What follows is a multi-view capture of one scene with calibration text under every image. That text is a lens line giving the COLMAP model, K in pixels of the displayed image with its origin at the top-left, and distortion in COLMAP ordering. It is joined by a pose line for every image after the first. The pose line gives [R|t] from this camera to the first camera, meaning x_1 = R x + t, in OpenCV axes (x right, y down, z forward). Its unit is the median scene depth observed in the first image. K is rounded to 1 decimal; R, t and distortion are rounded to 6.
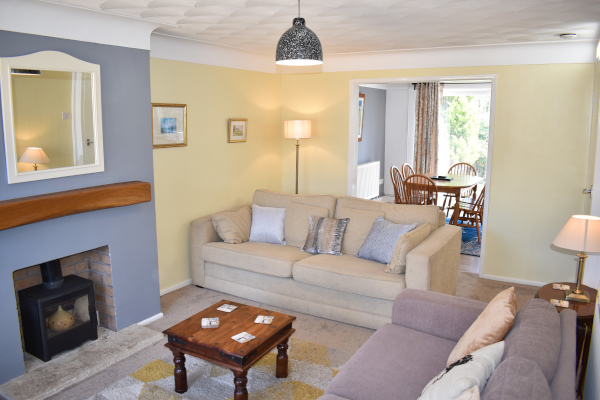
lens RADIAL K [[476.2, 0, 298.5], [0, 476.2, 200.5], [0, 0, 1]] dist [-0.104237, -0.001873]
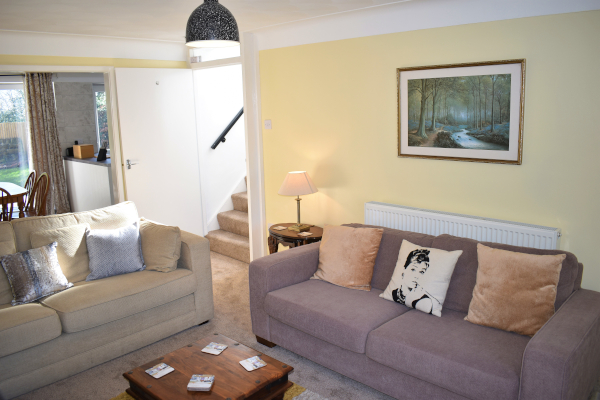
lens RADIAL K [[476.2, 0, 299.0], [0, 476.2, 197.4], [0, 0, 1]] dist [-0.104237, -0.001873]
pose [[0.218483, -0.195525, 0.956052, -0.802005], [0.194970, 0.968714, 0.153559, -0.111385], [-0.956165, 0.152851, 0.249769, 0.610980]]
